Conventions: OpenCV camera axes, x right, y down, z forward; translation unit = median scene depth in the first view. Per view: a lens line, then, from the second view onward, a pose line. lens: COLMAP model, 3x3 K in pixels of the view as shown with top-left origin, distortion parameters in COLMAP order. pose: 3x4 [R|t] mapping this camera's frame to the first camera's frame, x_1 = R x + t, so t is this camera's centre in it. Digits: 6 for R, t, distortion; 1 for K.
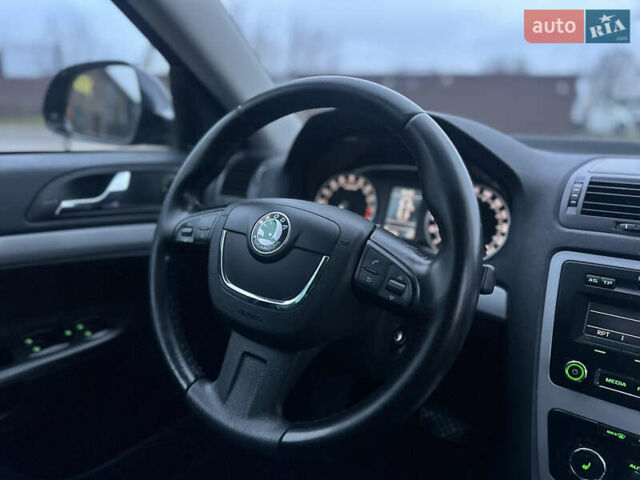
lens RADIAL K [[448.6, 0, 320.3], [0, 448.6, 242.2], [0, 0, 1]] dist [0.072558, -0.112023]
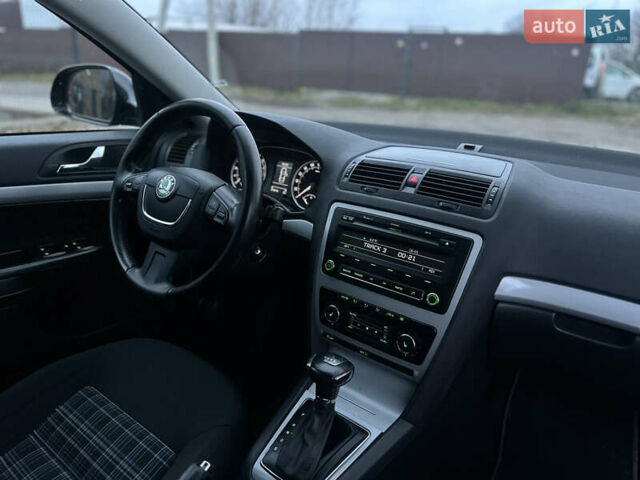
lens RADIAL K [[436.2, 0, 320.0], [0, 436.2, 240.0], [0, 0, 1]] dist [0.062541, -0.106330]
pose [[0.999348, 0.029772, -0.020408, 0.502933], [-0.027942, 0.996012, 0.084730, 0.024201], [0.022849, -0.084105, 0.996195, -0.720311]]
